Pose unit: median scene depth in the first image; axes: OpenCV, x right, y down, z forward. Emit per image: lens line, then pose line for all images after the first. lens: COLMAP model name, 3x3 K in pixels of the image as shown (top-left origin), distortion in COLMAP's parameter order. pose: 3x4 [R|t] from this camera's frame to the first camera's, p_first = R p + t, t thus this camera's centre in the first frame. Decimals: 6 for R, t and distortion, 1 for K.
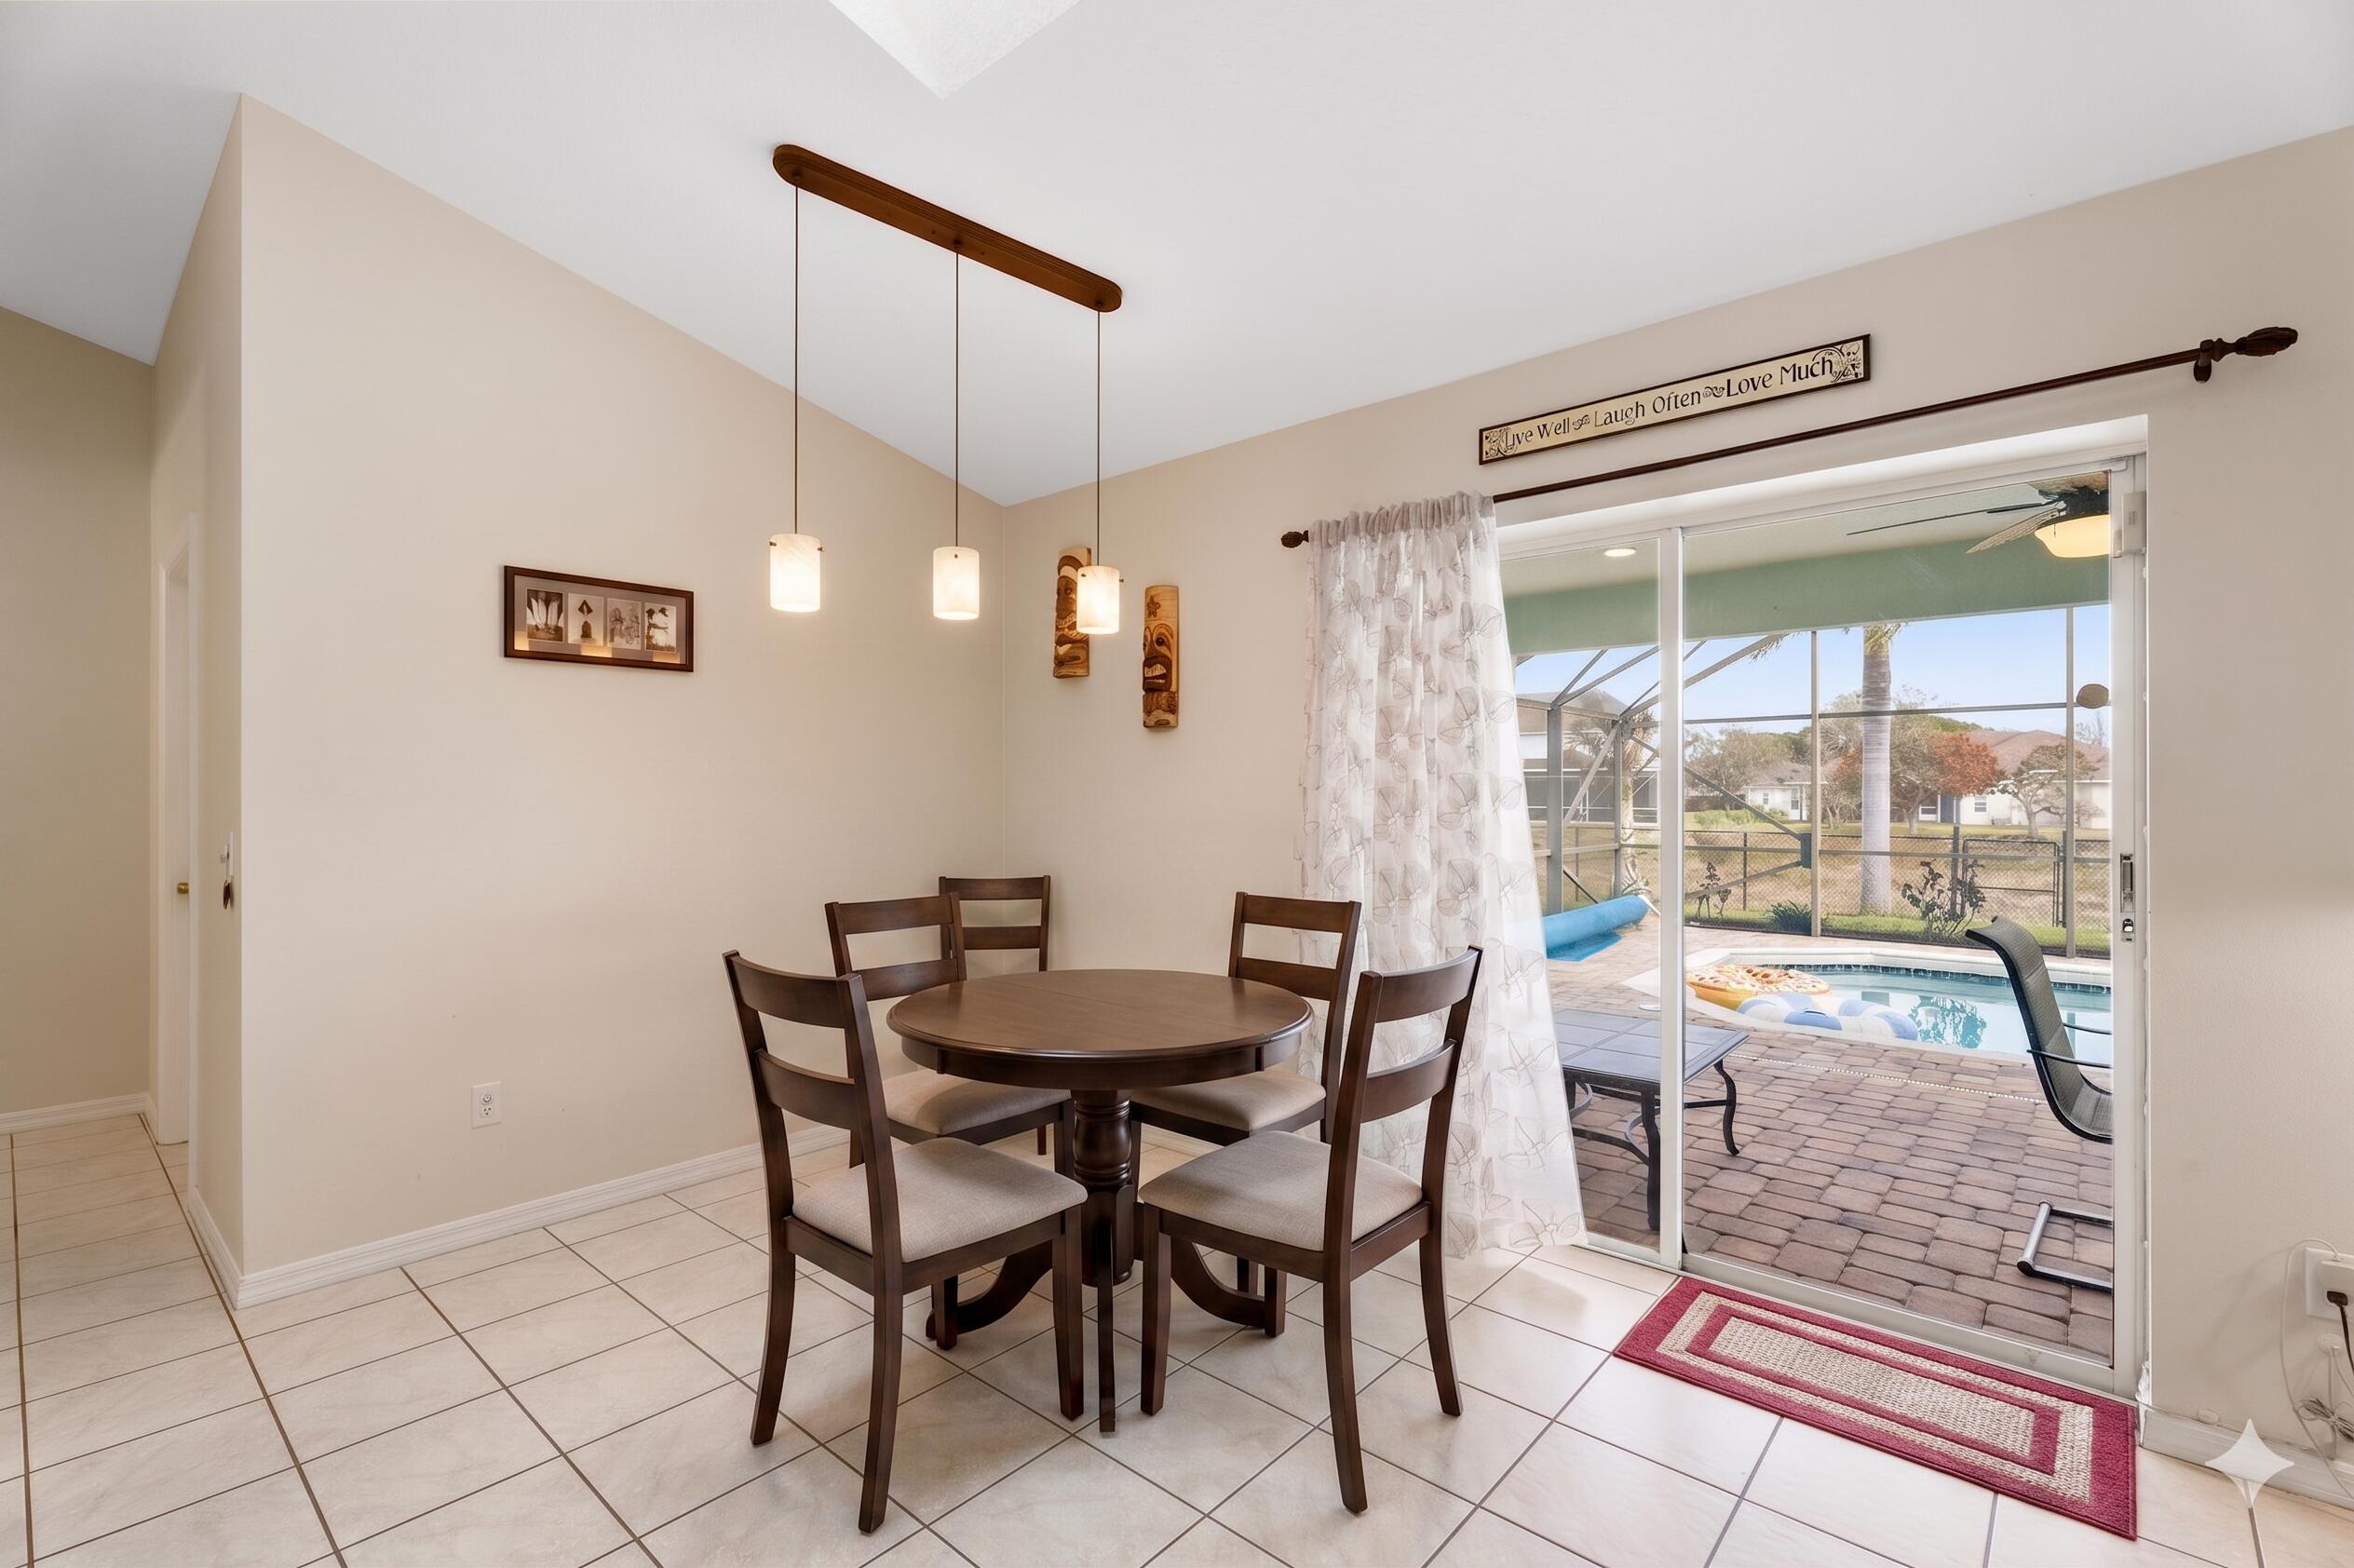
lens RADIAL K [[1048.5, 0, 1174.7], [0, 1048.5, 794.3], [0, 0, 1]] dist [-0.000440, -0.000098]
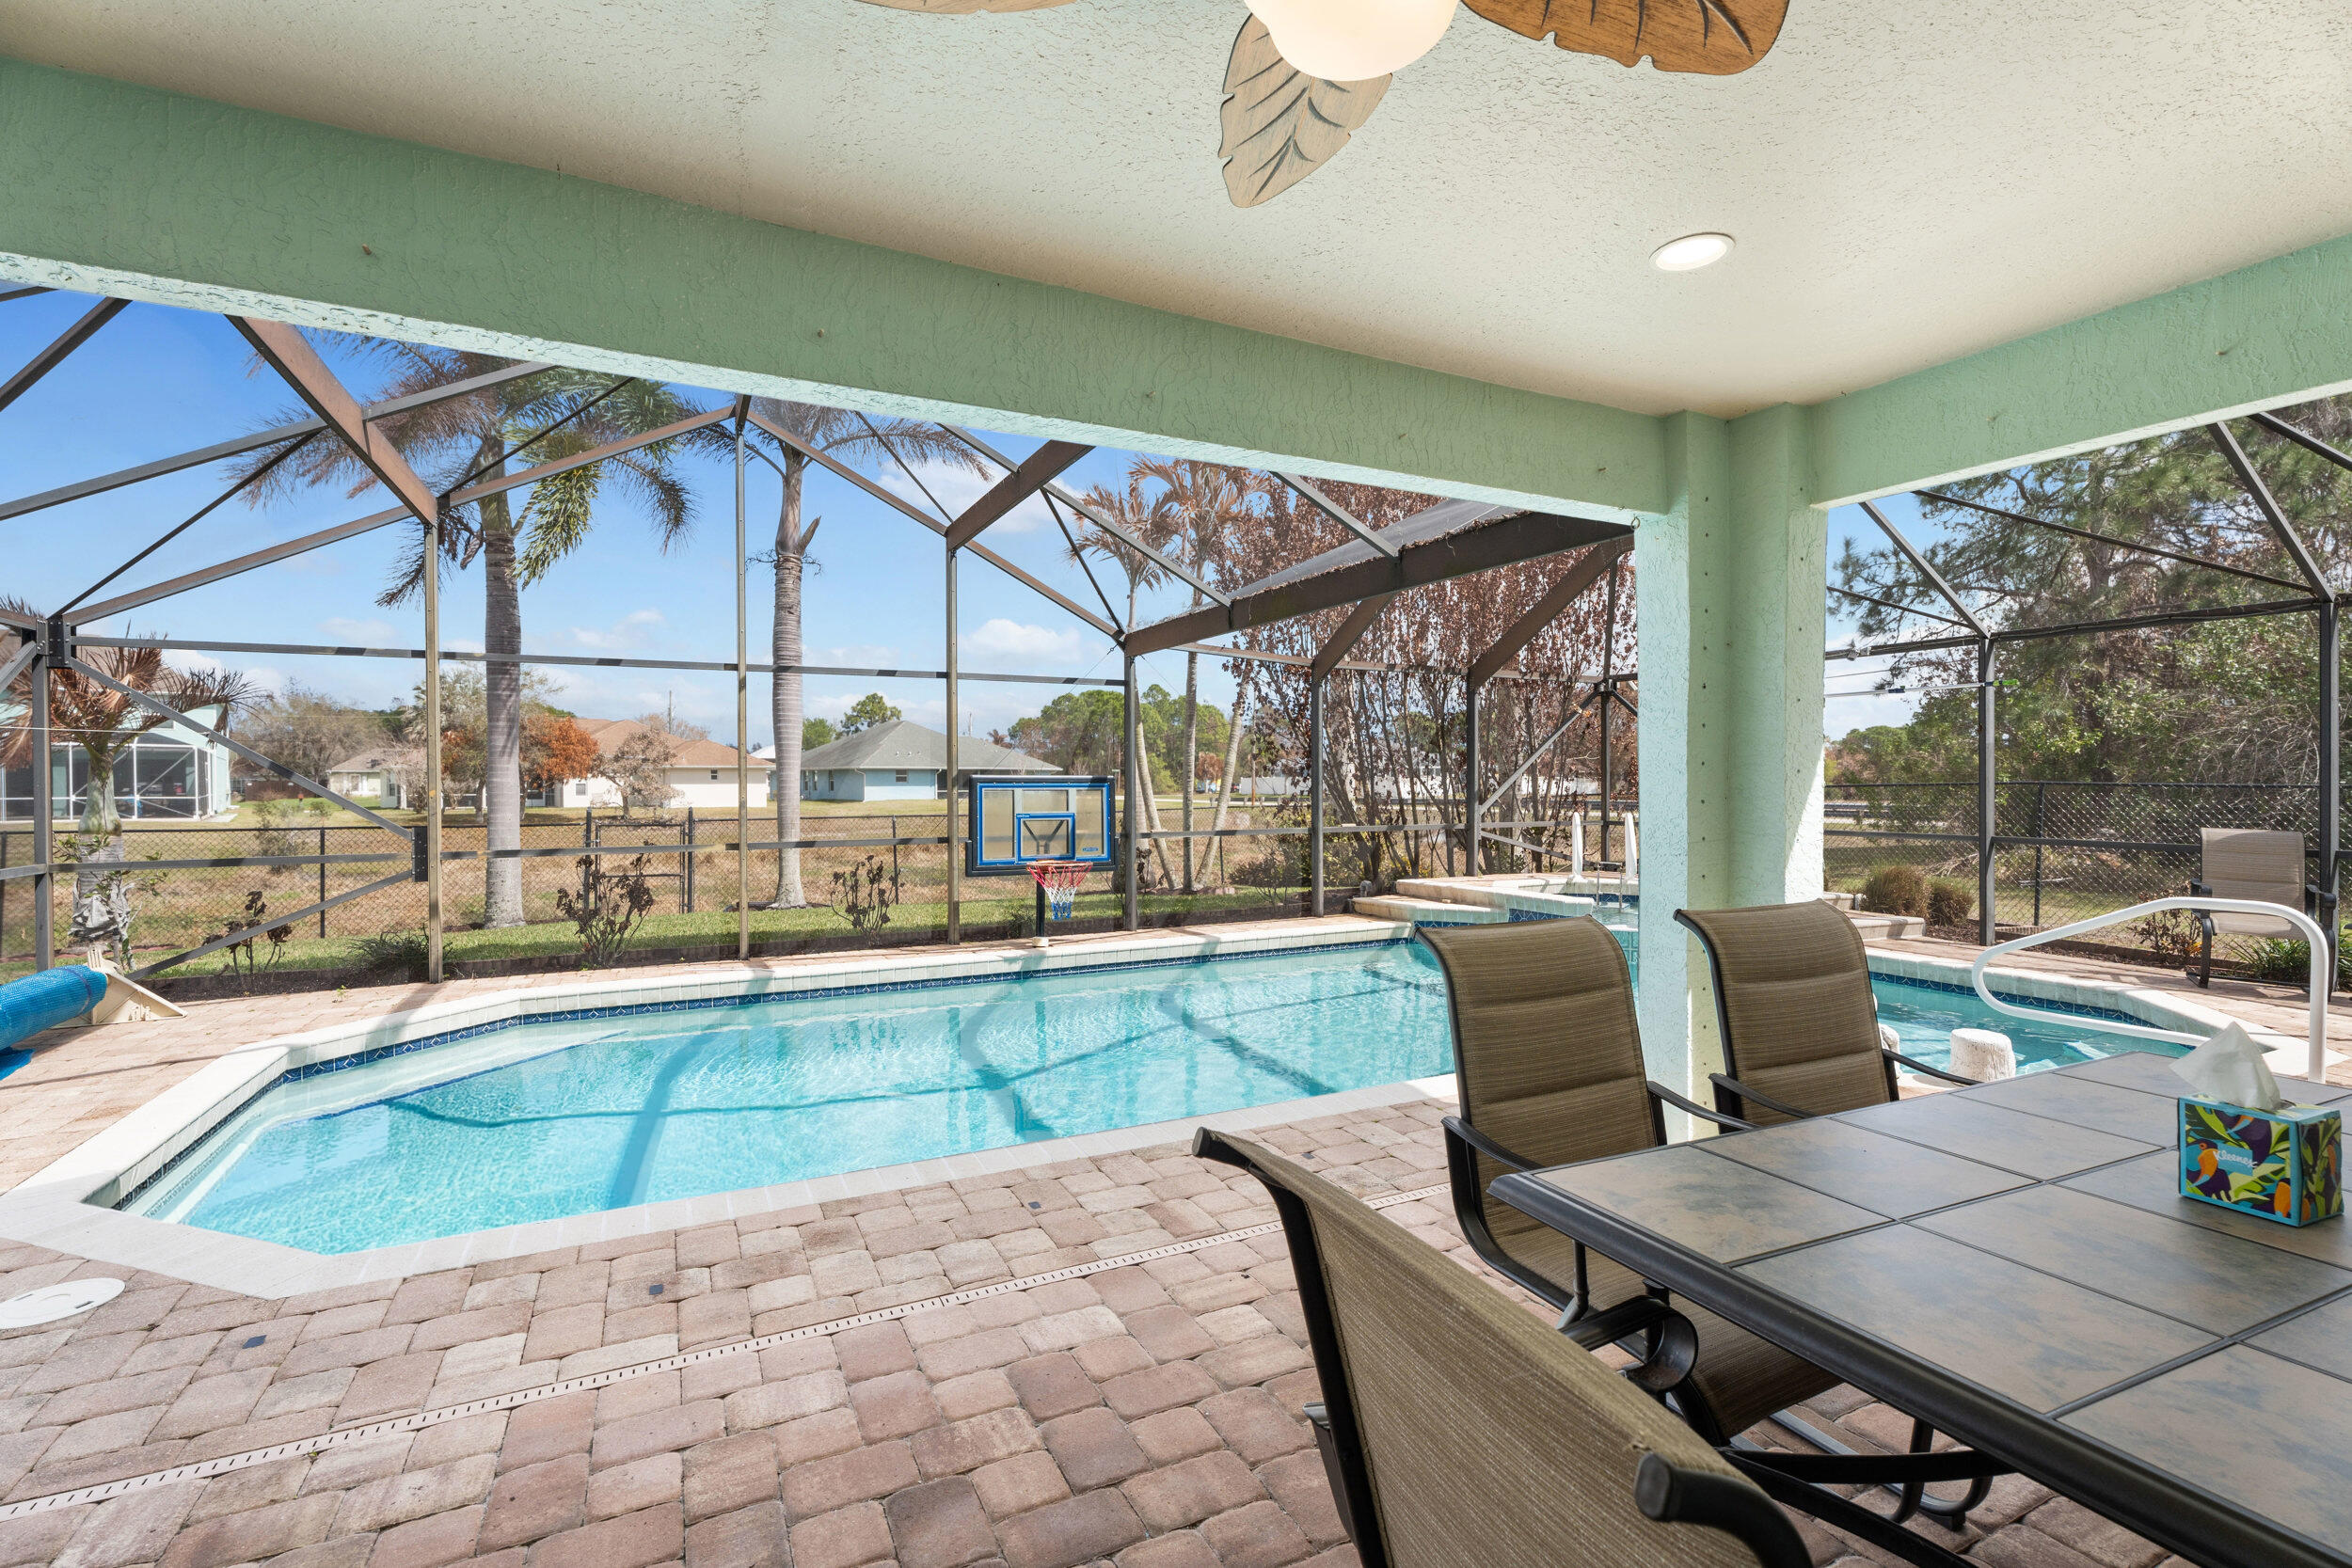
lens RADIAL K [[1047.6, 0, 1172.3], [0, 1047.6, 788.3], [0, 0, 1]] dist [-0.000440, -0.000098]
pose [[0.384556, -0.007380, 0.923072, 0.122376], [-0.000419, 0.999967, 0.008170, 0.004116], [-0.923101, -0.003529, 0.384540, 0.216296]]
